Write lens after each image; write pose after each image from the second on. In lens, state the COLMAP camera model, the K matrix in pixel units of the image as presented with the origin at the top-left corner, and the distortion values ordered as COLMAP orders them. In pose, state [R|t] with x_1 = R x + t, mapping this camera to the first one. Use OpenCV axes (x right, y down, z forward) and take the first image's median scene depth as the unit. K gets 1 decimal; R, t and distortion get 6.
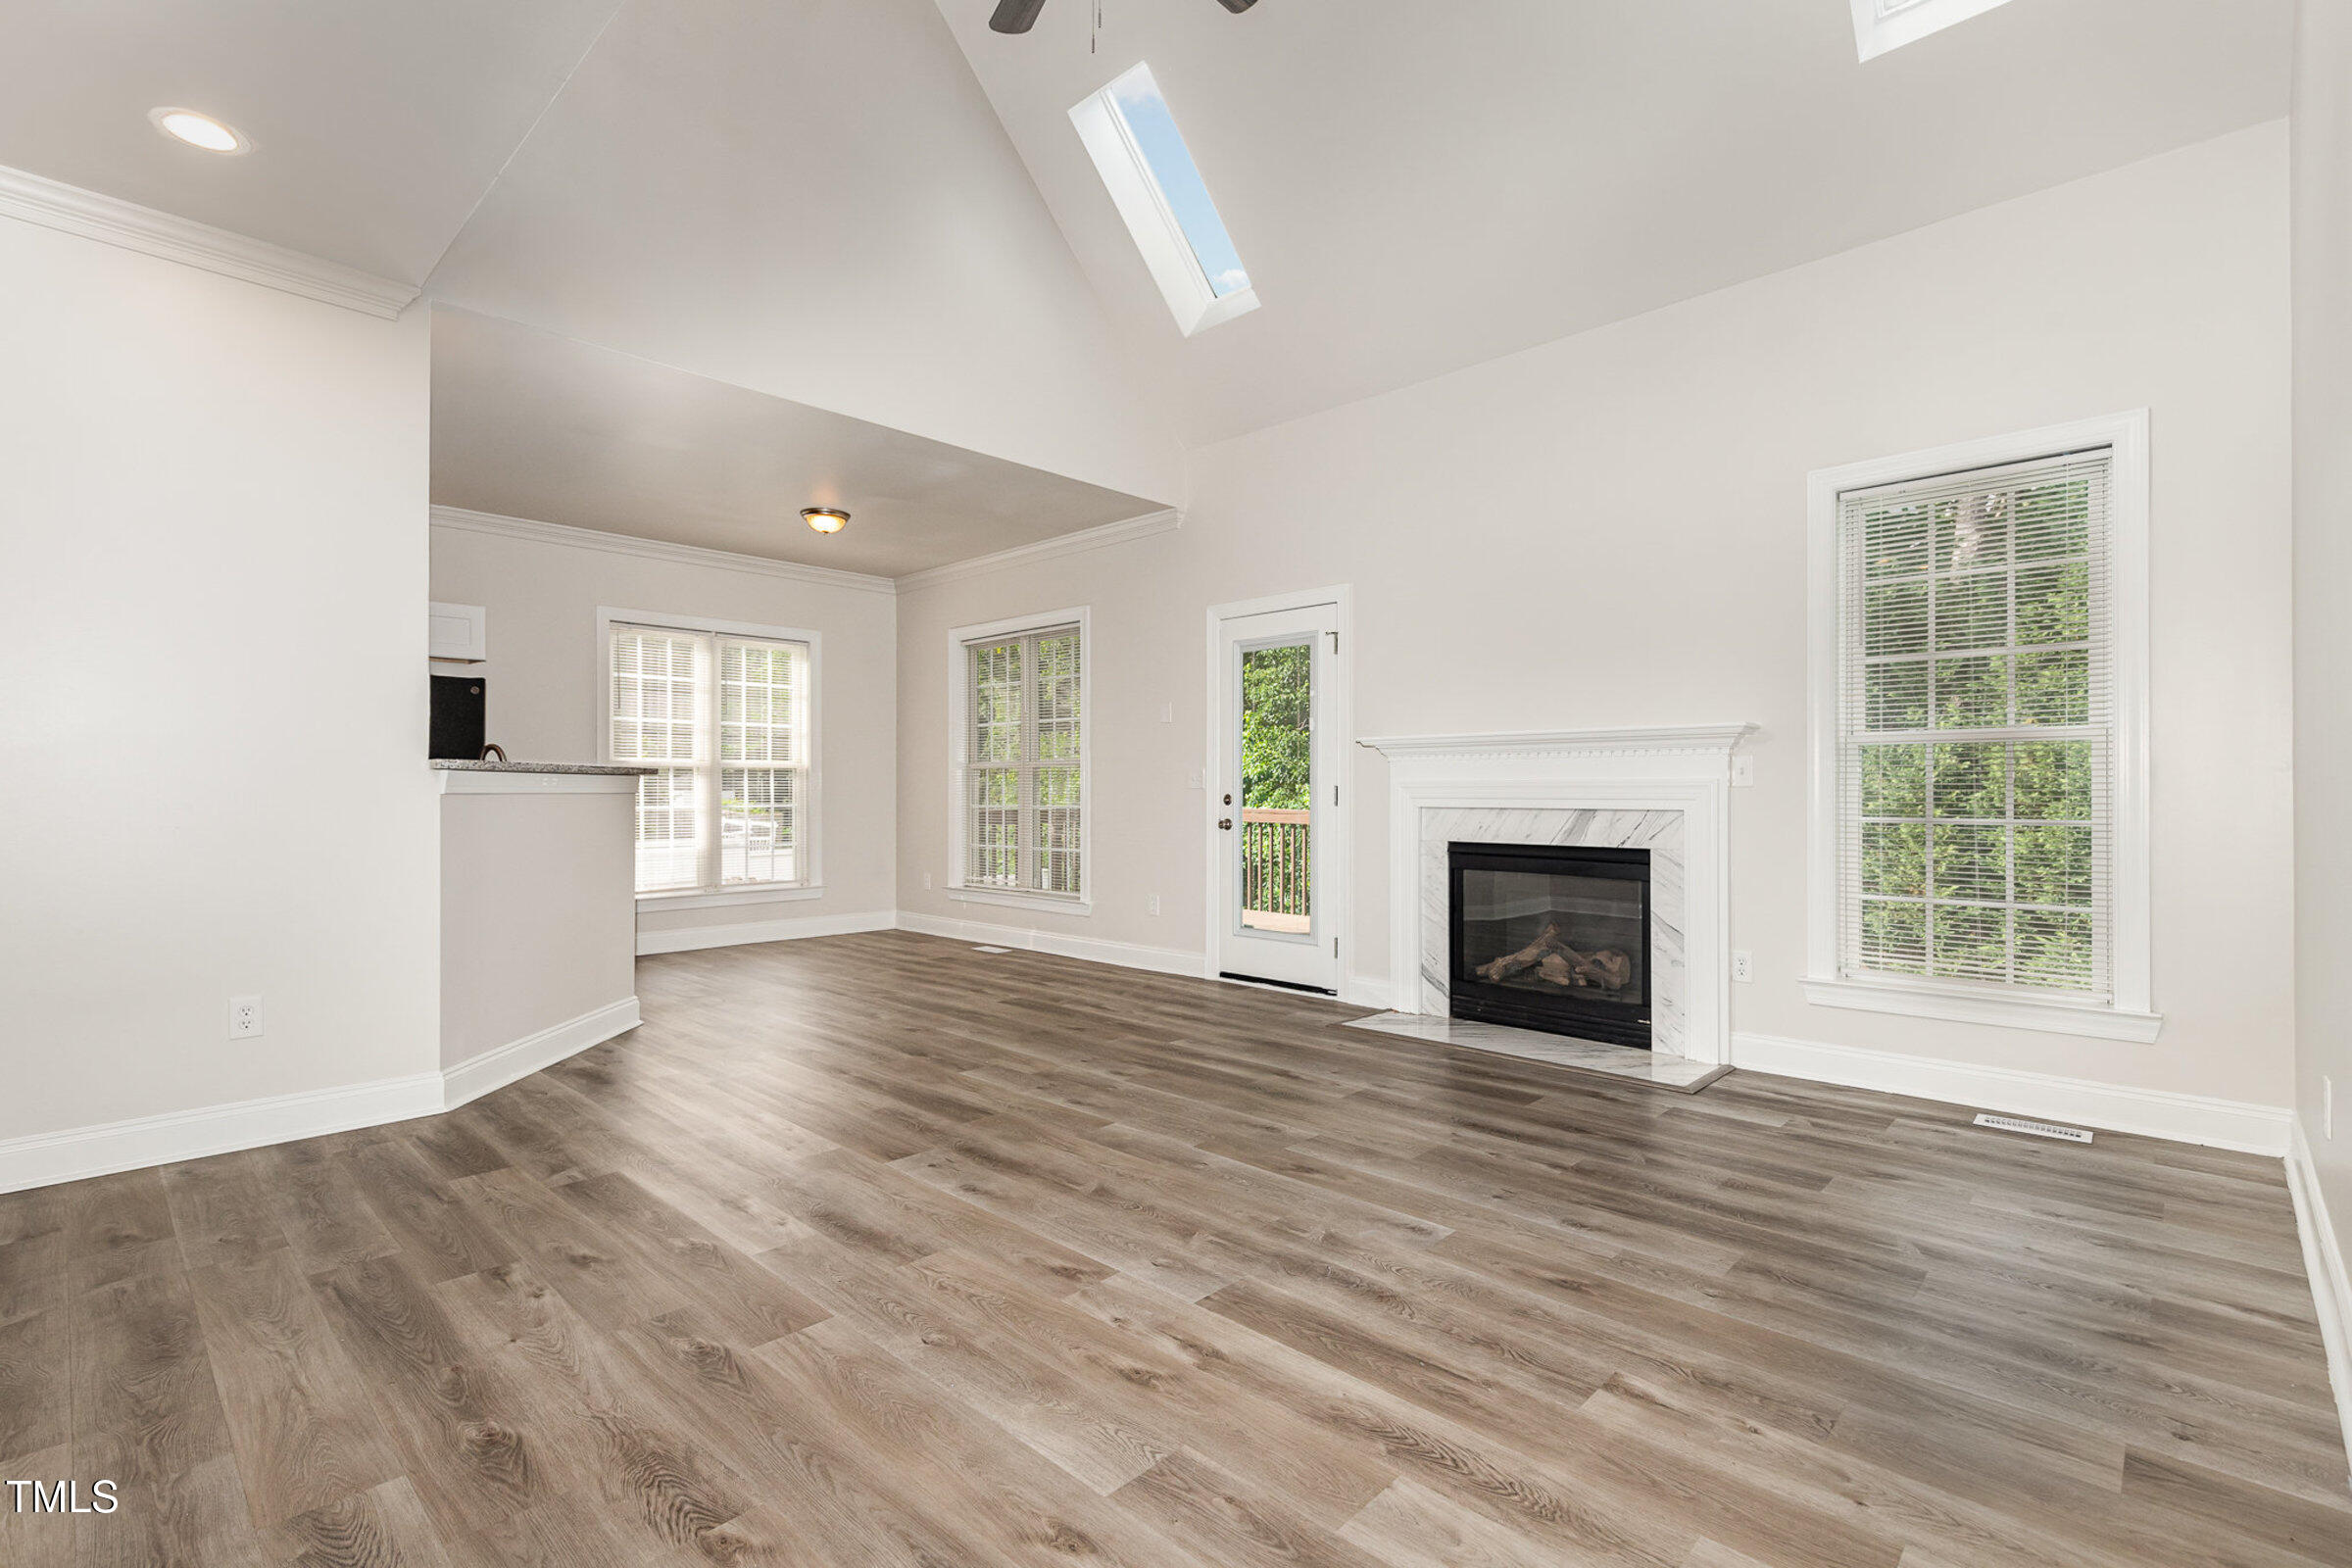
lens RADIAL K [[1068.1, 0, 1176.0], [0, 1068.1, 784.0], [0, 0, 1]] dist [0.010425, -0.000807]
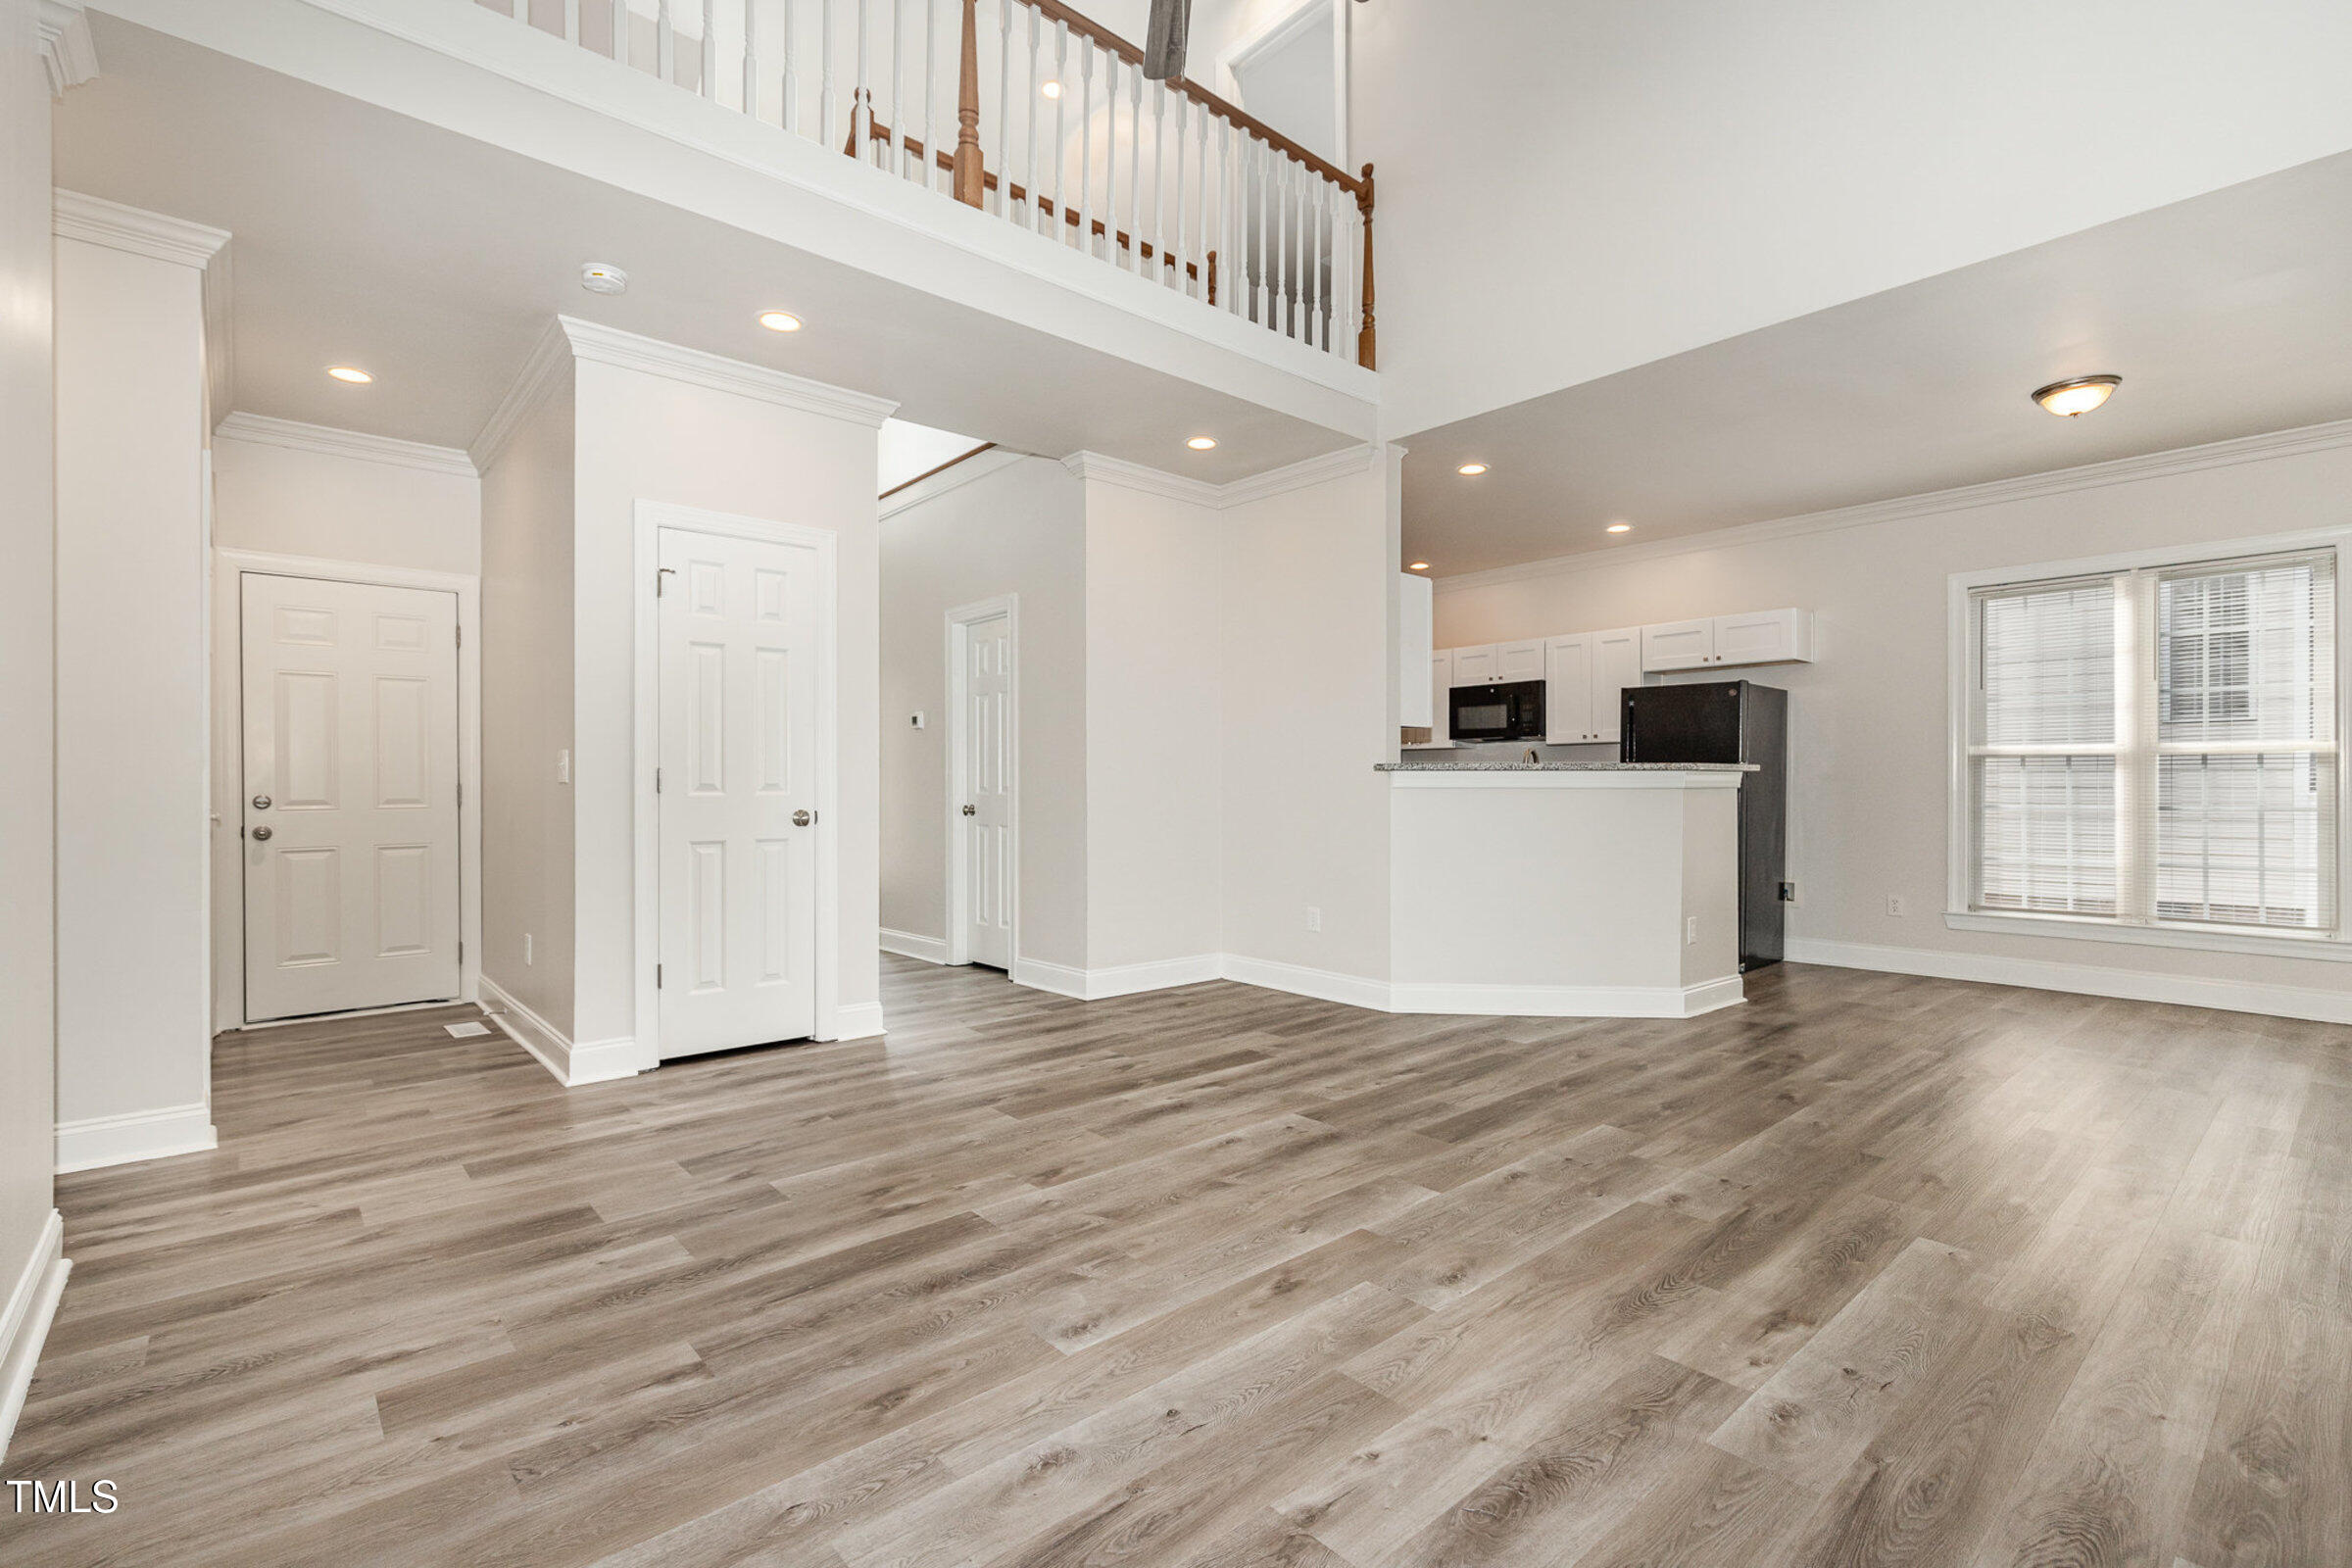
lens RADIAL K [[1050.3, 0, 1156.3], [0, 1050.3, 780.4], [0, 0, 1]] dist [0.001557, -0.000153]
pose [[-0.094303, -0.003849, -0.995536, 1.011581], [0.003394, 0.999985, -0.004188, 0.004200], [0.995538, -0.003774, -0.094289, 1.134486]]
